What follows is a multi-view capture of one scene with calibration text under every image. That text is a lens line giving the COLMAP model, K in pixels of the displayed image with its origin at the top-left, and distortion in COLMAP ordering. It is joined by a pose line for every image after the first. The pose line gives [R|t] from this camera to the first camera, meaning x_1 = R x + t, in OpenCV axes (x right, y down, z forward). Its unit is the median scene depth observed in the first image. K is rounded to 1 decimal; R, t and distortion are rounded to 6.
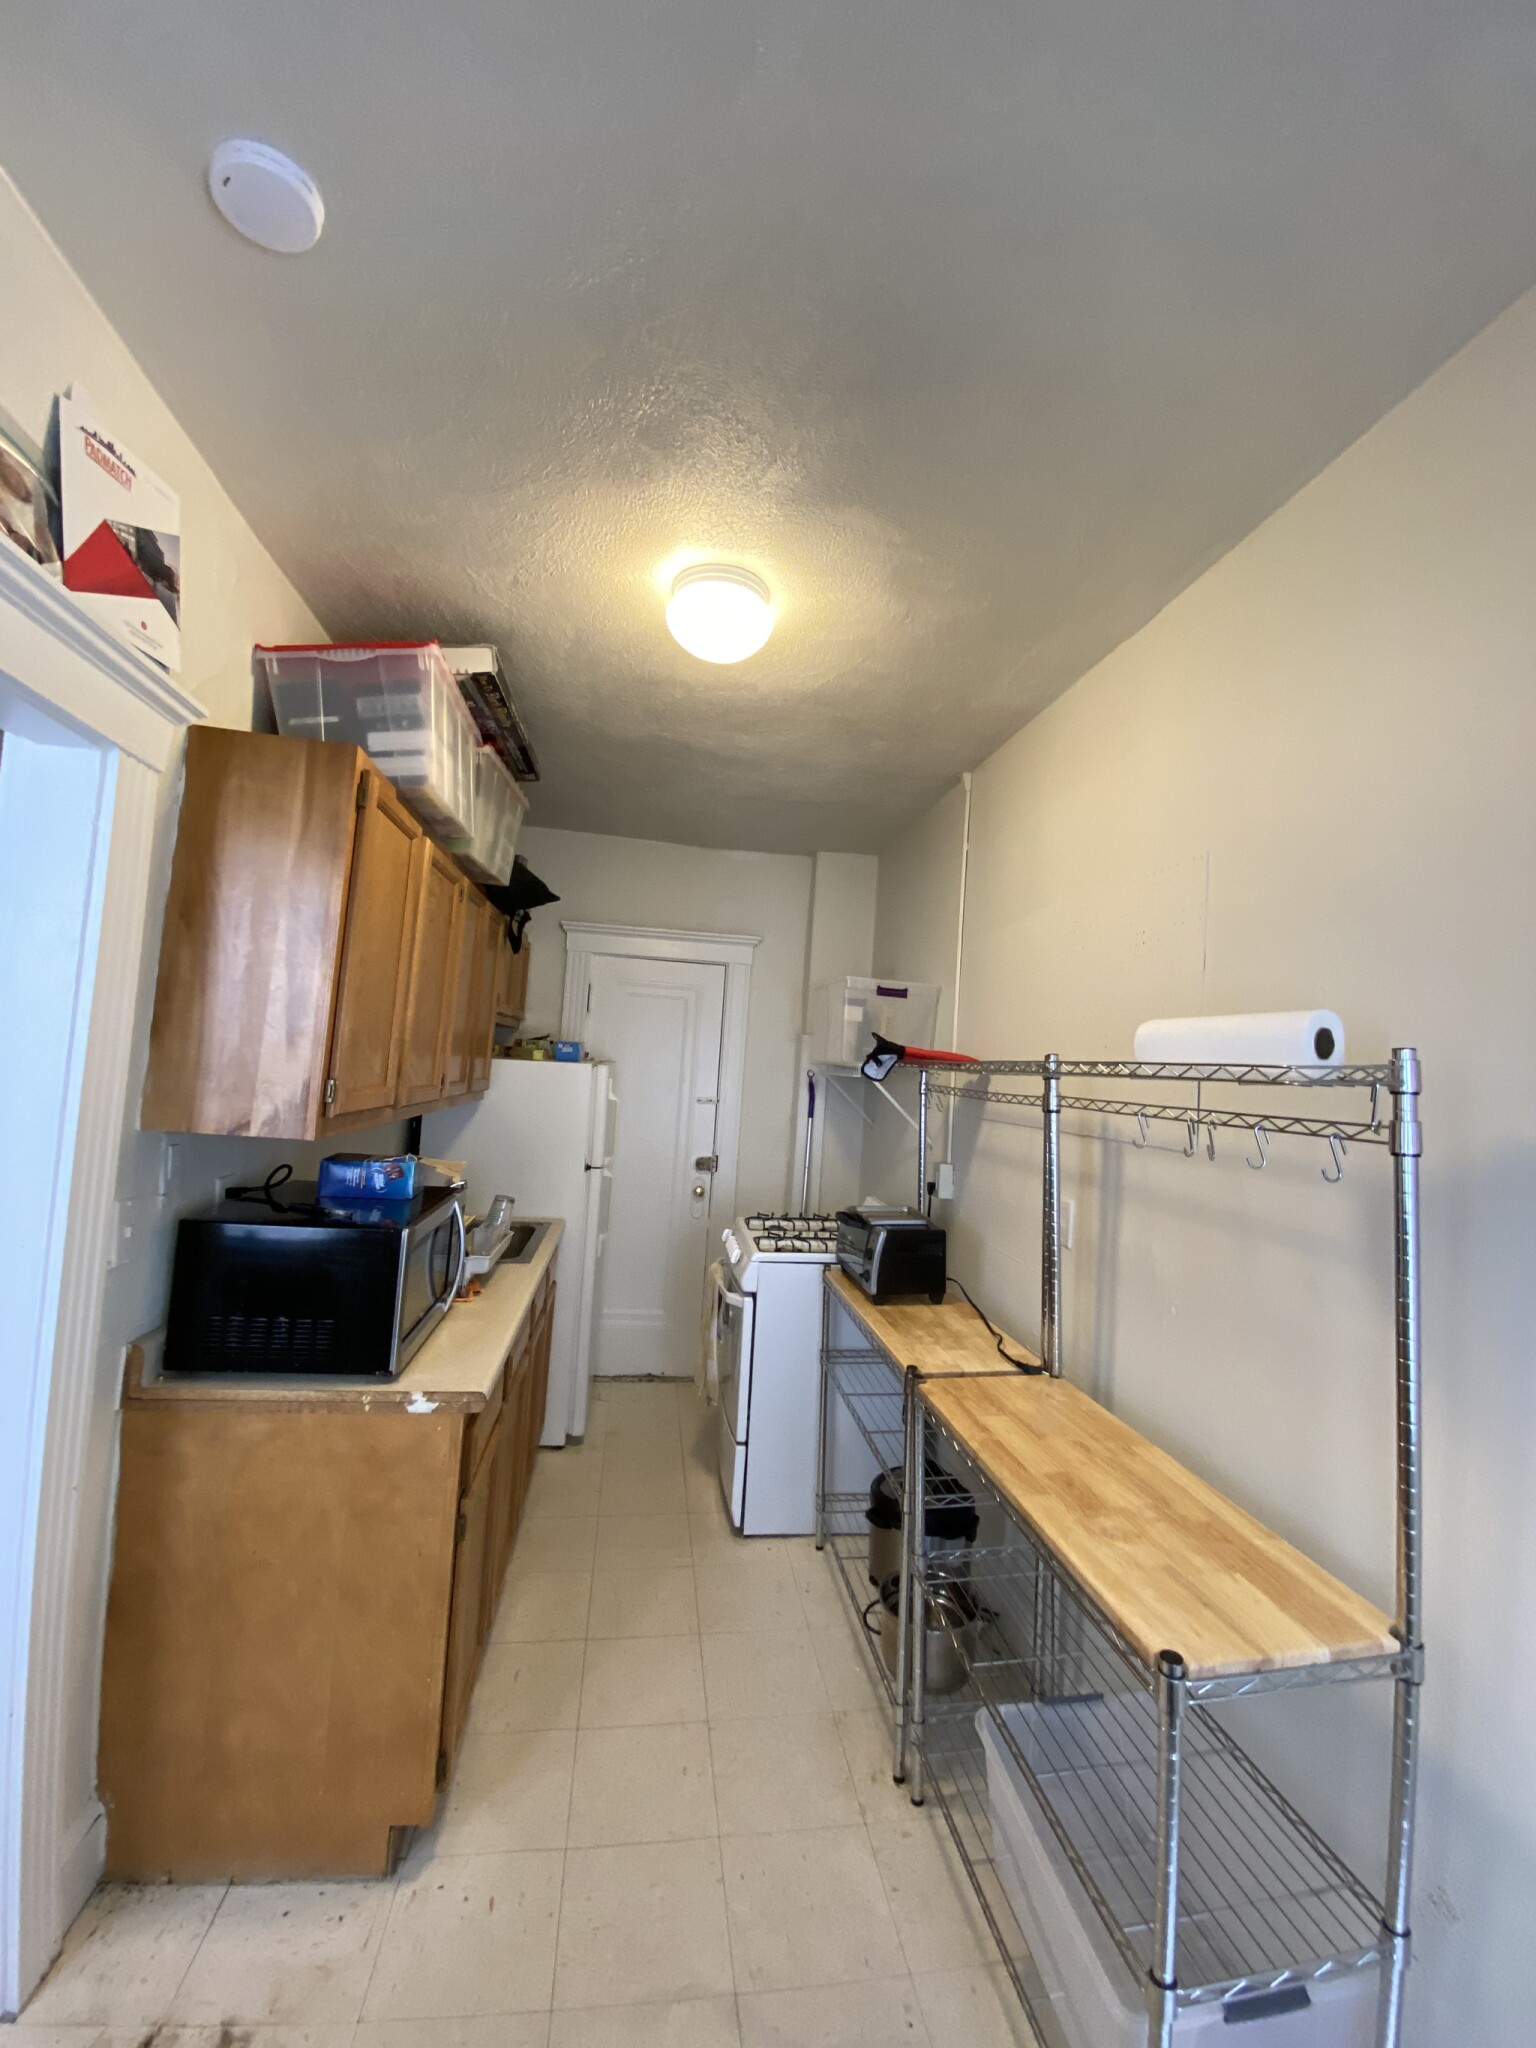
lens RADIAL K [[795.4, 0, 768.0], [0, 795.4, 1024.0], [0, 0, 1]] dist [0.000247, 0.000009]
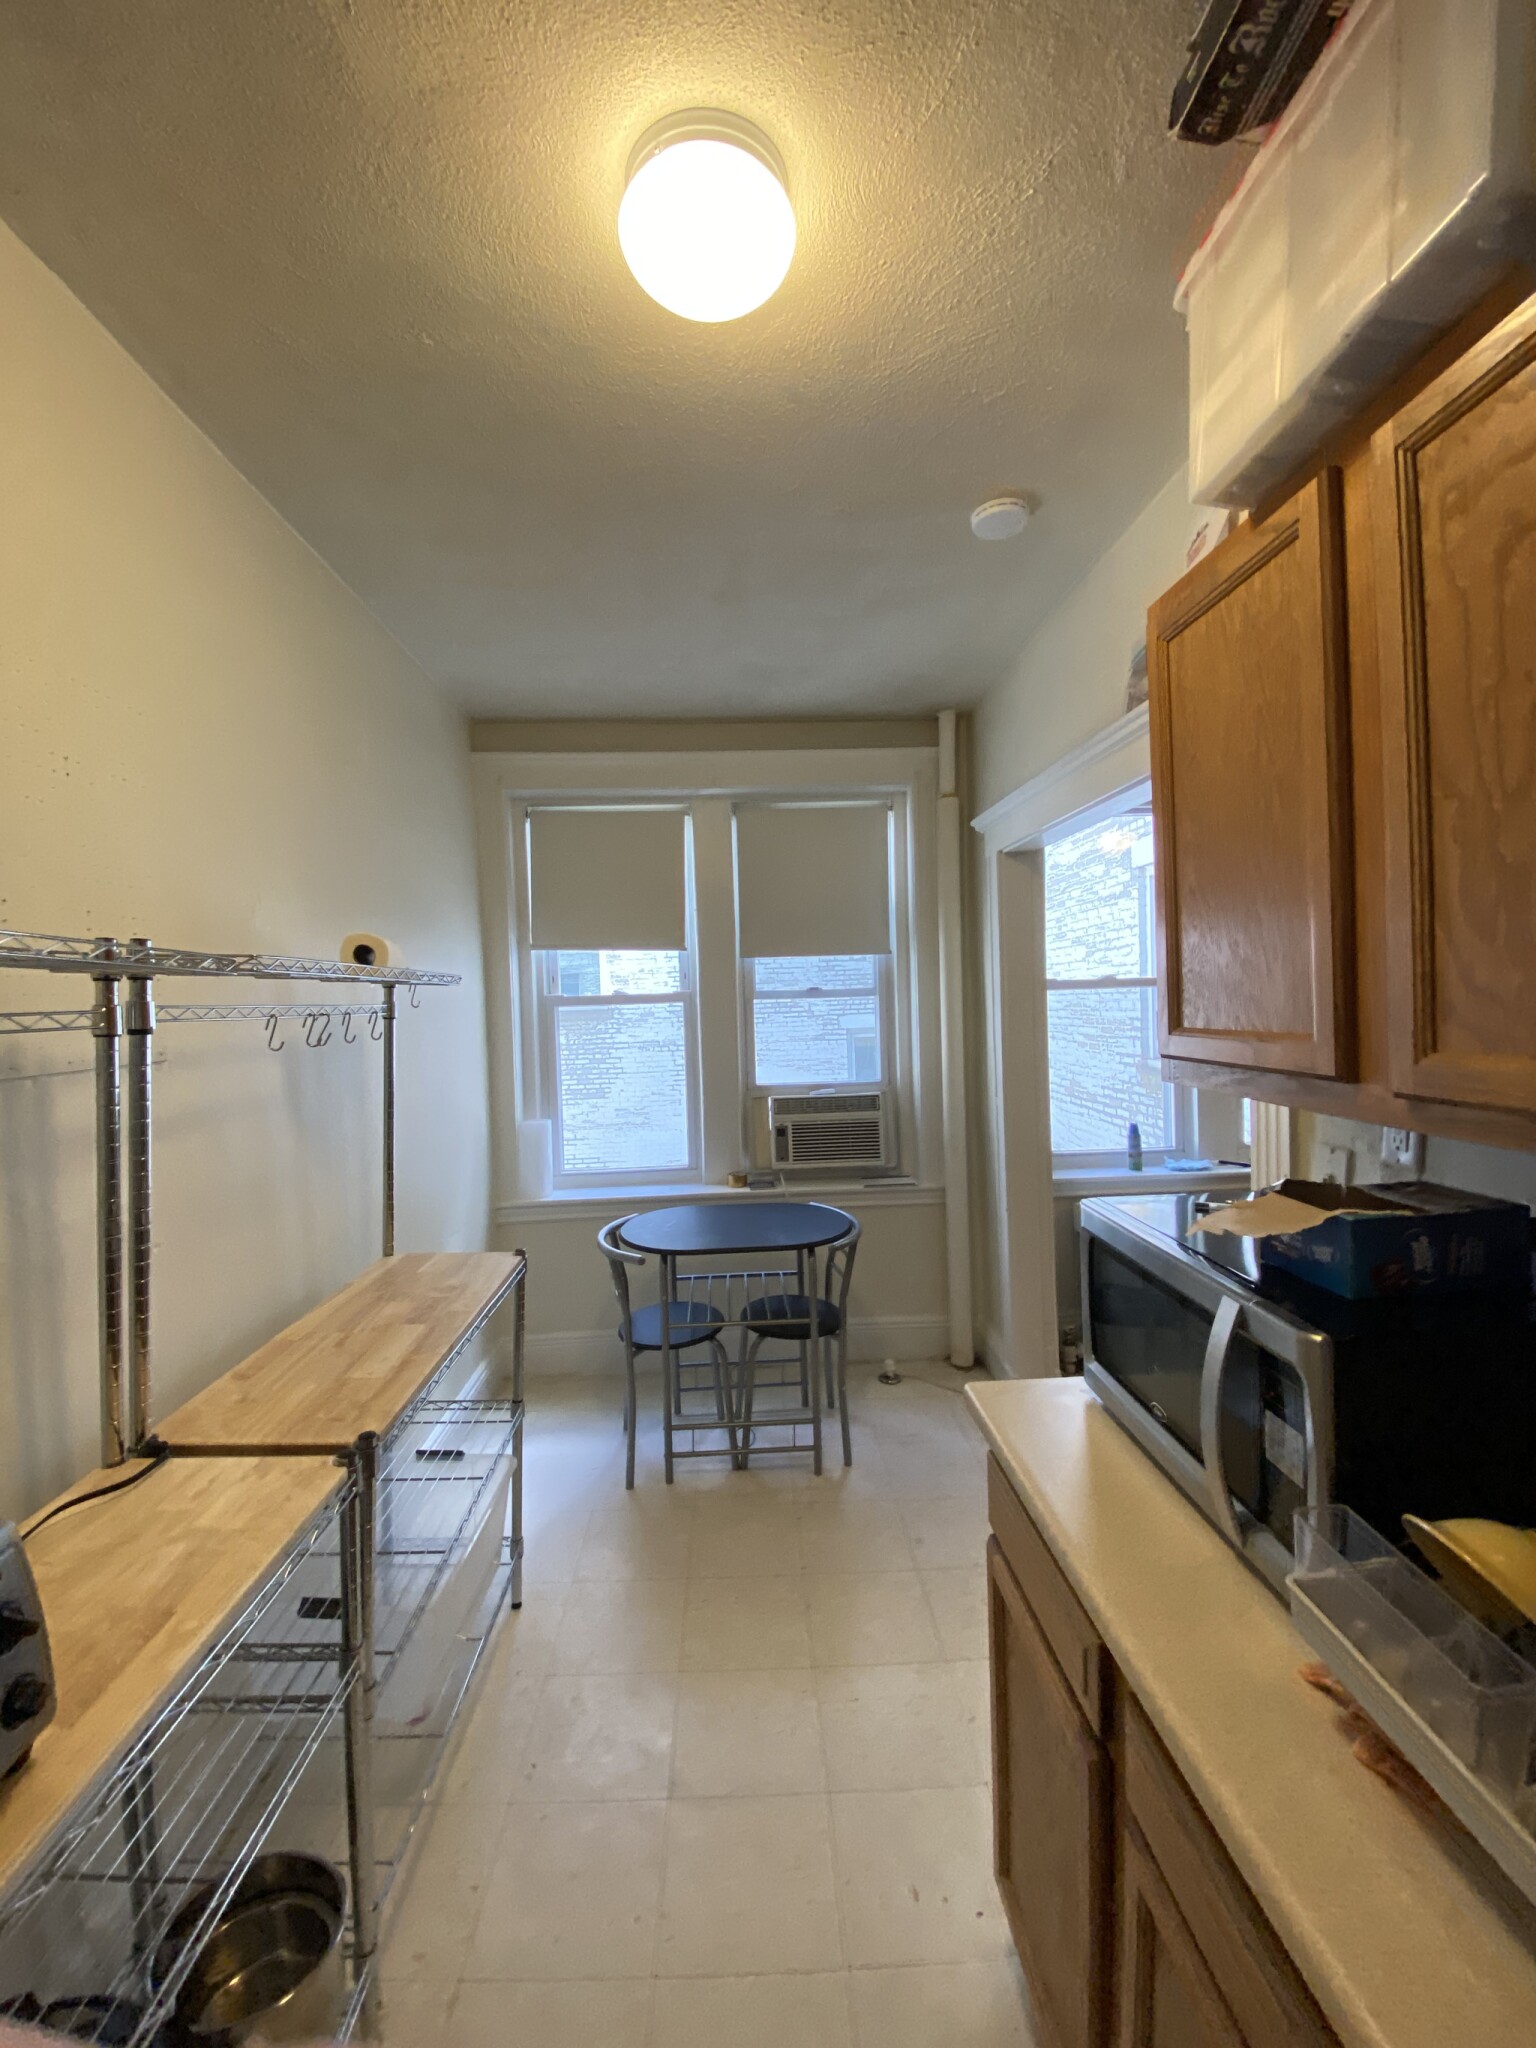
lens RADIAL K [[795.4, 0, 768.0], [0, 795.4, 1024.0], [0, 0, 1]] dist [0.000247, 0.000009]
pose [[-0.992419, -0.038835, 0.116602, -0.212620], [-0.041147, 0.999000, -0.017482, 0.100999], [-0.115806, -0.022147, -0.993025, 1.666808]]
